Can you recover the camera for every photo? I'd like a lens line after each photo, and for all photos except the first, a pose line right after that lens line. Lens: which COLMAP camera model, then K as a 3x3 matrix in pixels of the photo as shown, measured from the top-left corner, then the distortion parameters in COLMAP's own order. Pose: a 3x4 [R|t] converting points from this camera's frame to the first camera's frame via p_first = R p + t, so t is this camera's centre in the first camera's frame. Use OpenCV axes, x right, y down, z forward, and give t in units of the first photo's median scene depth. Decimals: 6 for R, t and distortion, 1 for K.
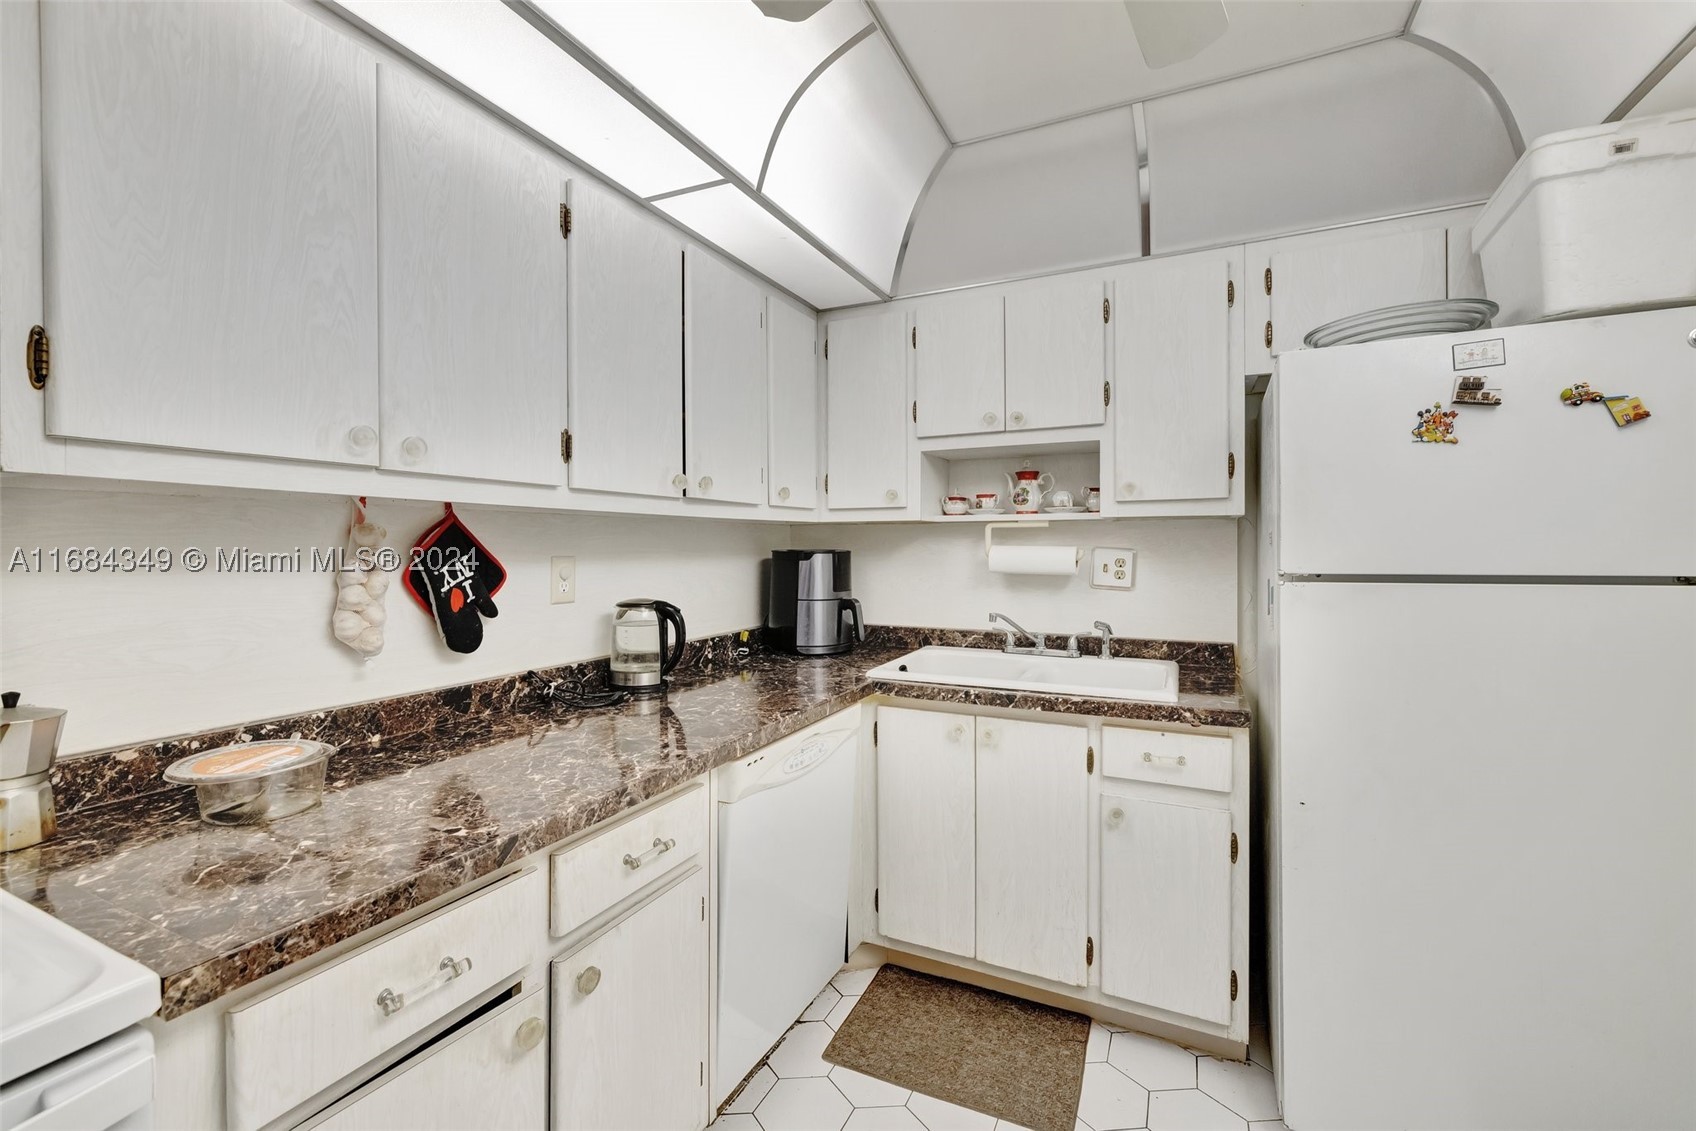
lens RADIAL K [[711.7, 0, 857.0], [0, 711.7, 551.9], [0, 0, 1]] dist [0.000900, 0.000806]
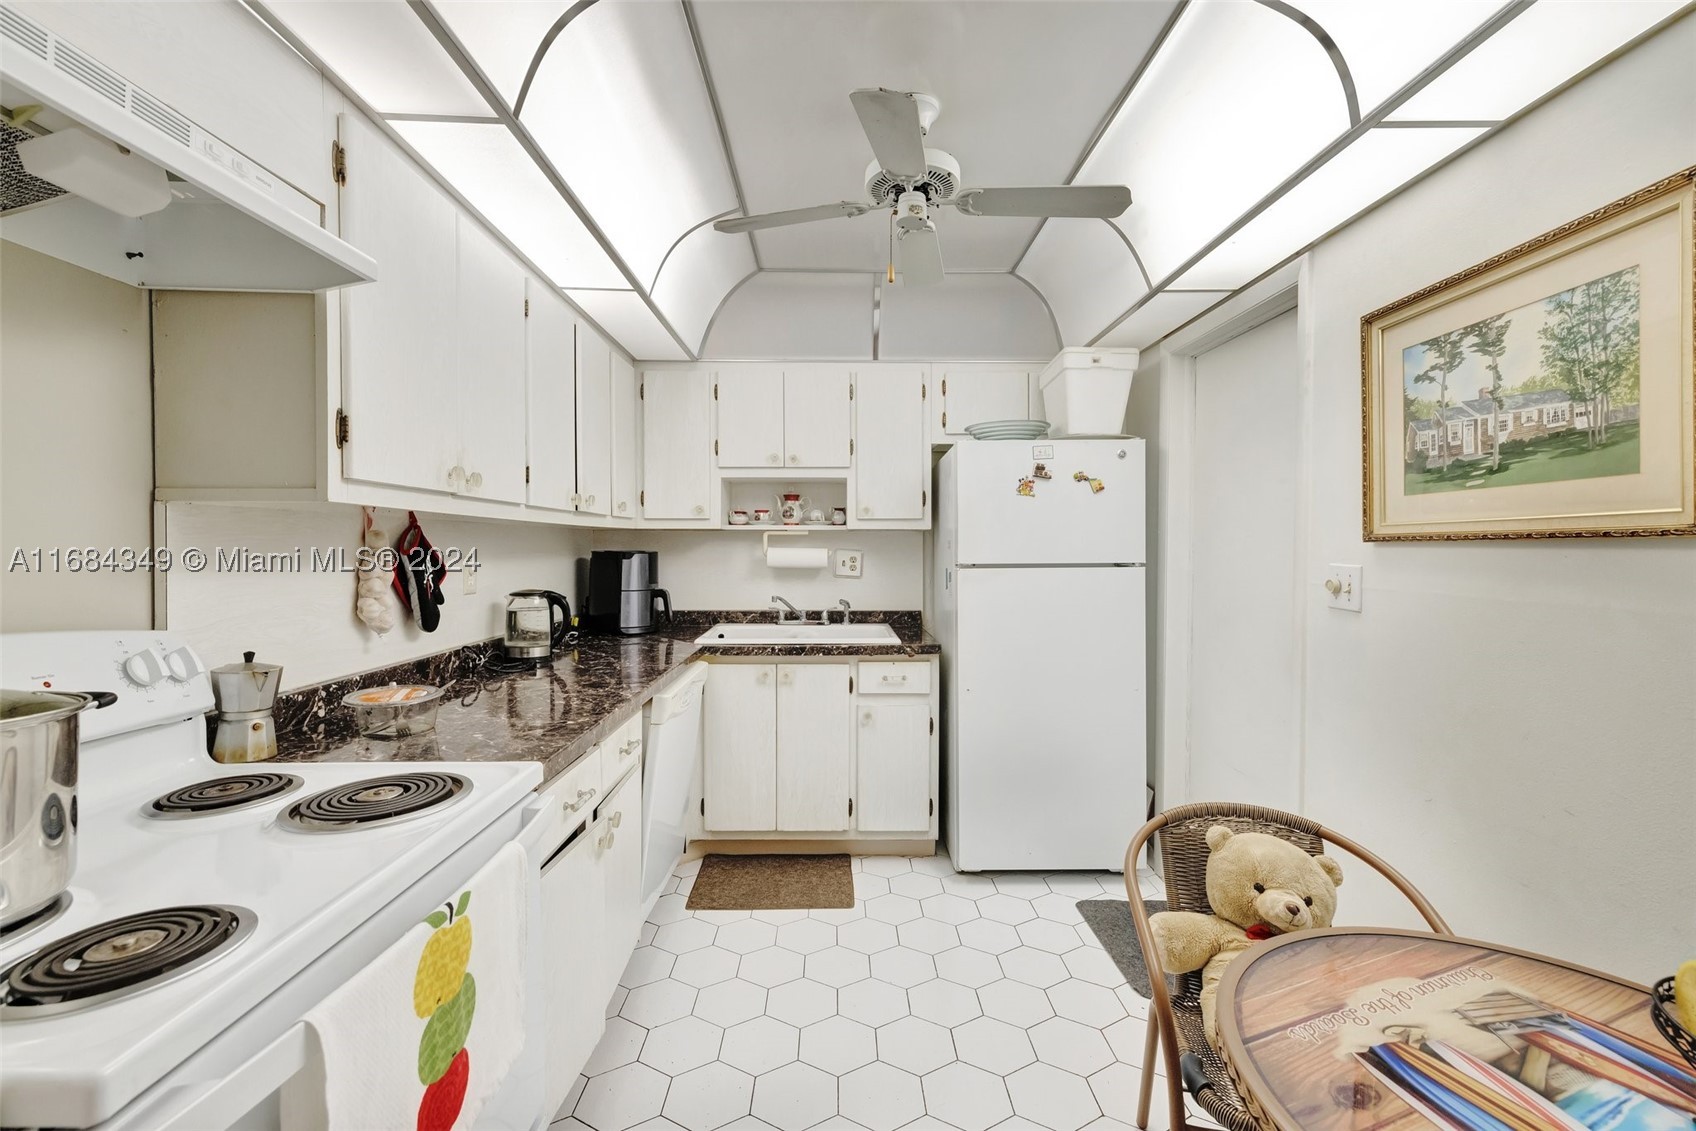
lens RADIAL K [[724.2, 0, 864.5], [0, 724.2, 557.8], [0, 0, 1]] dist [-0.007018, 0.001456]
pose [[0.884348, -0.003930, 0.466813, -0.402116], [0.000649, 0.999974, 0.007187, 0.000716], [-0.466829, -0.006053, 0.884327, -0.435848]]
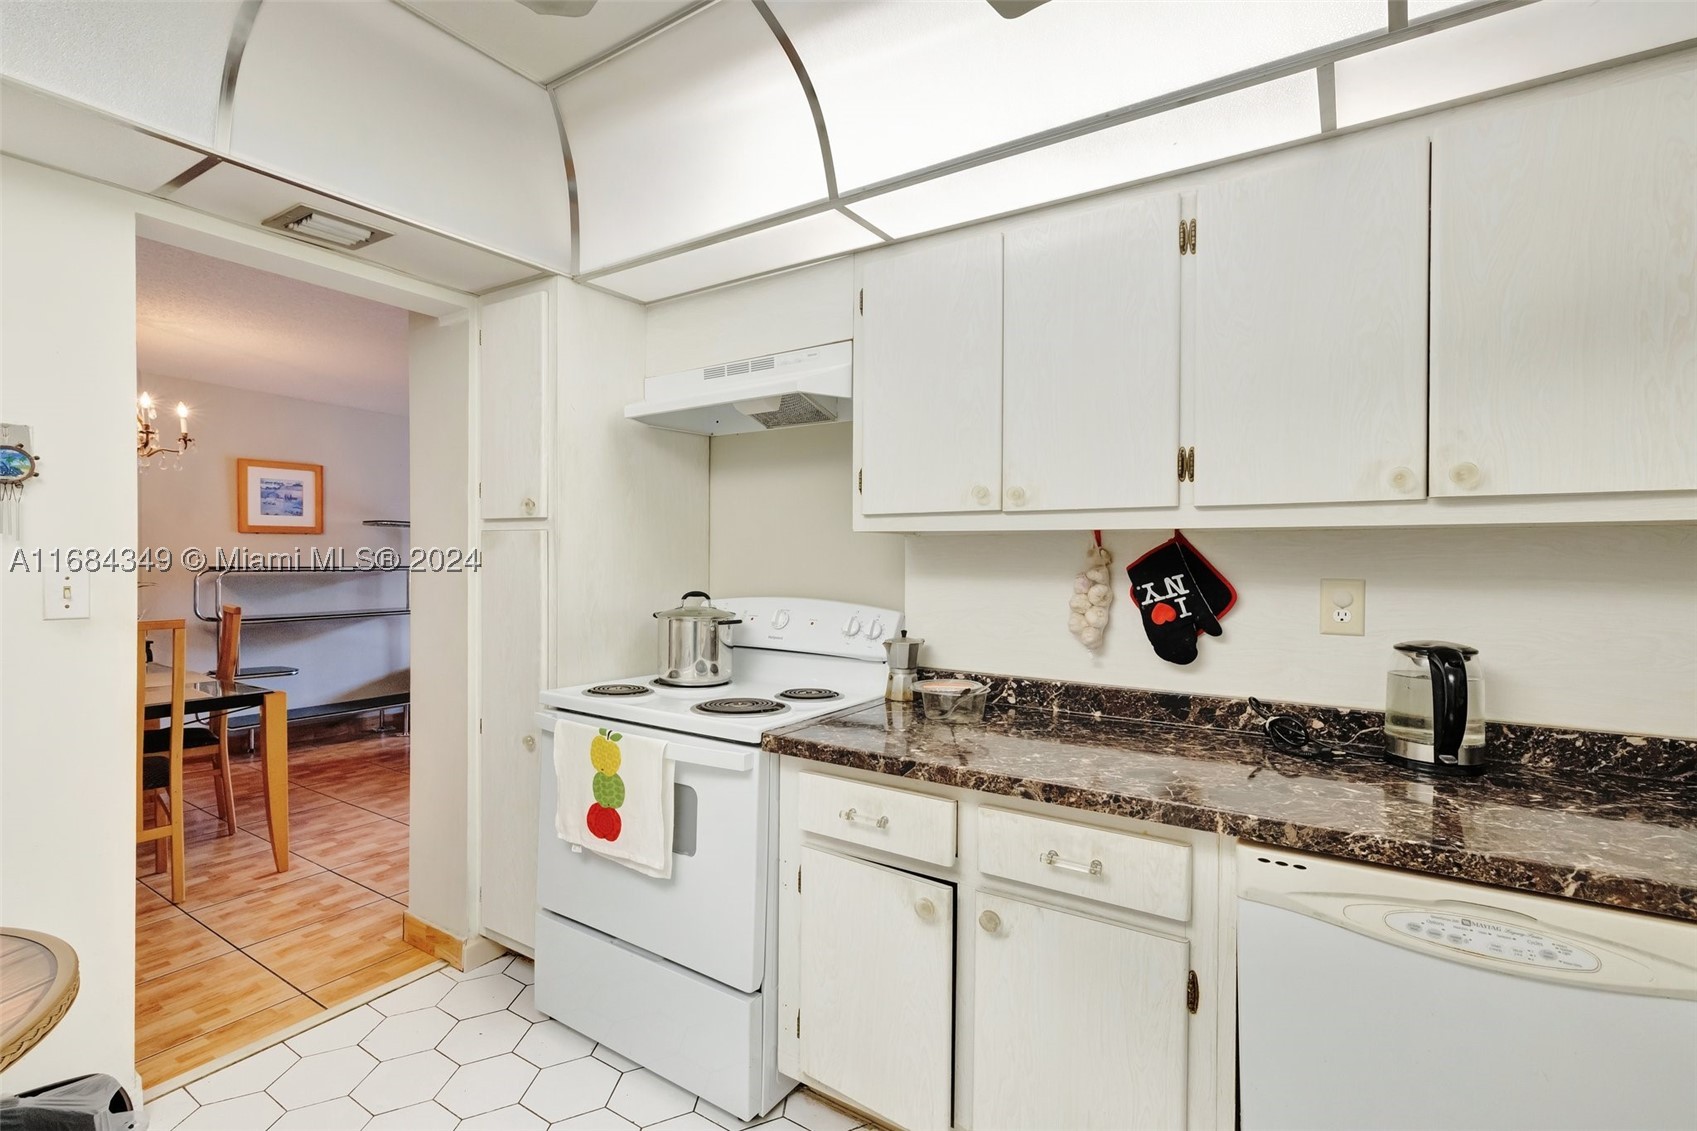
lens RADIAL K [[724.6, 0, 847.0], [0, 724.6, 569.8], [0, 0, 1]] dist [-0.007018, 0.001456]
pose [[-0.093482, 0.008602, -0.995584, 0.514944], [-0.019795, 0.999749, 0.010497, -0.003184], [0.995424, 0.020689, -0.093289, 0.509548]]
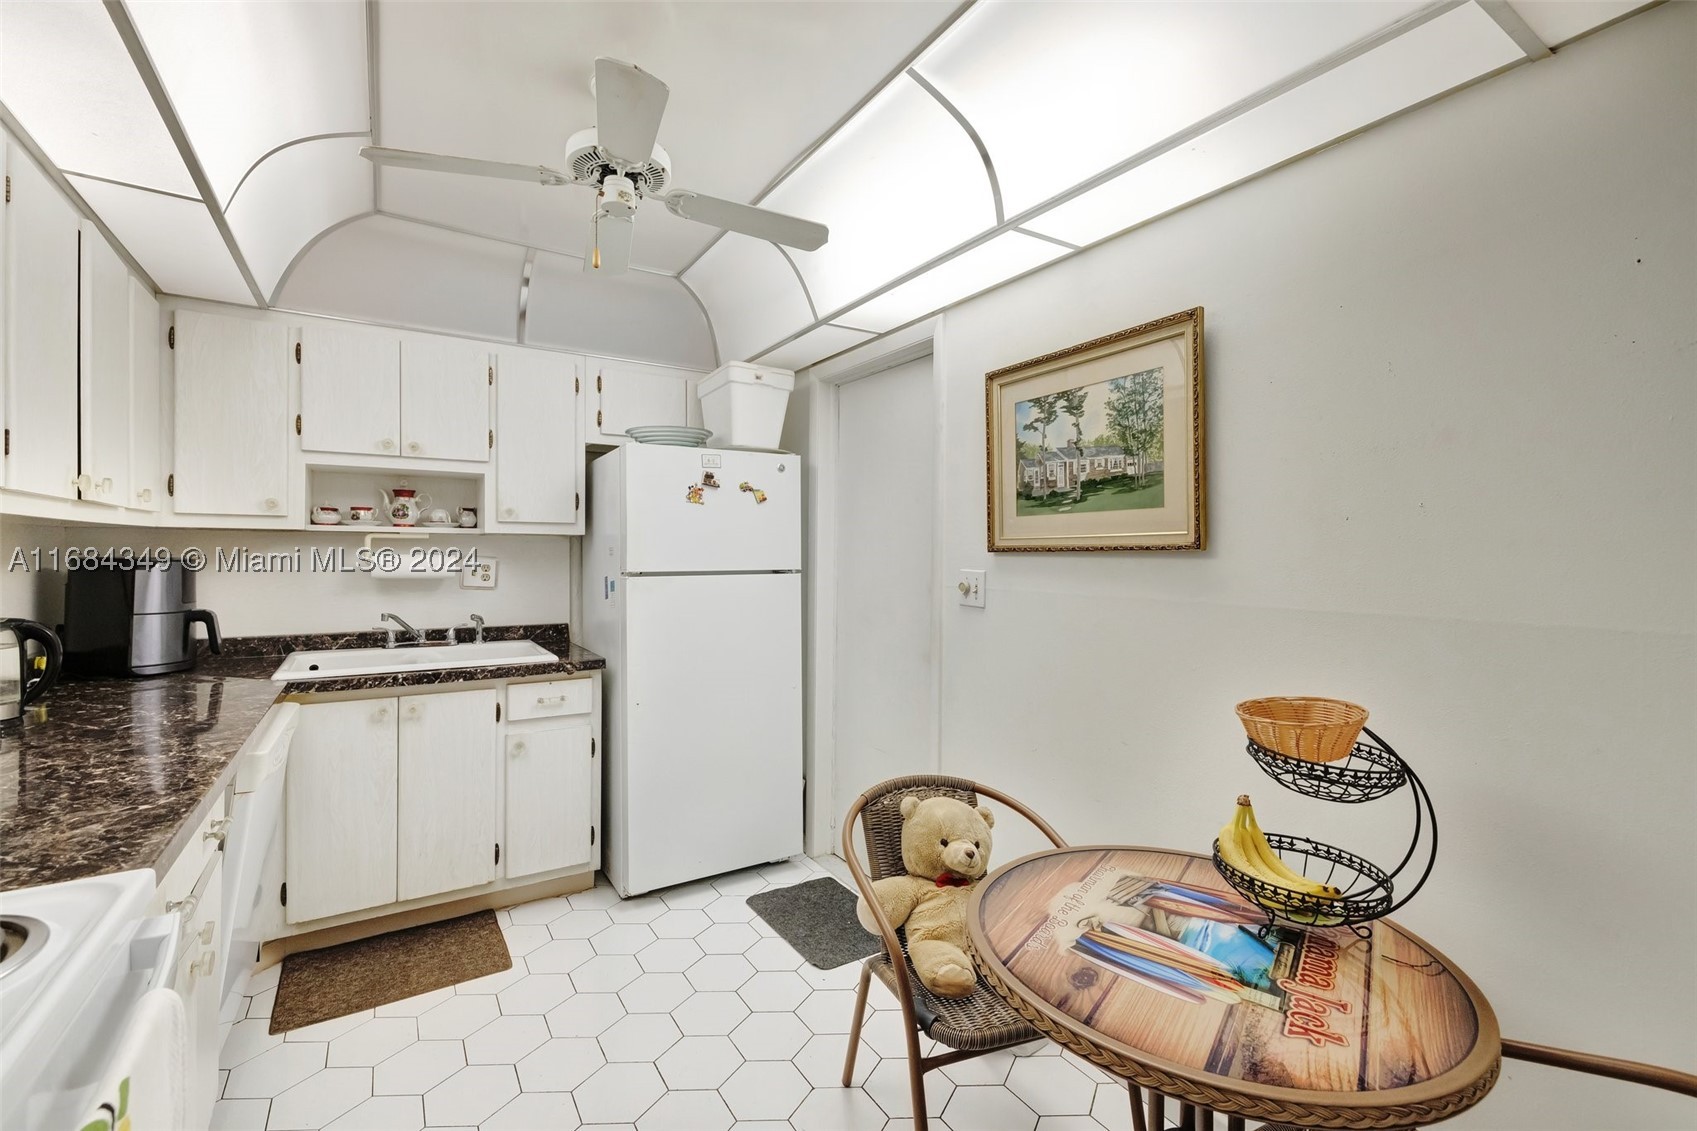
lens RADIAL K [[724.6, 0, 863.7], [0, 724.6, 554.7], [0, 0, 1]] dist [-0.007018, 0.001456]
pose [[0.504091, 0.005213, 0.863635, -0.535026], [0.000335, 0.999981, -0.006231, -0.000965], [-0.863650, 0.003430, 0.504080, -0.314376]]
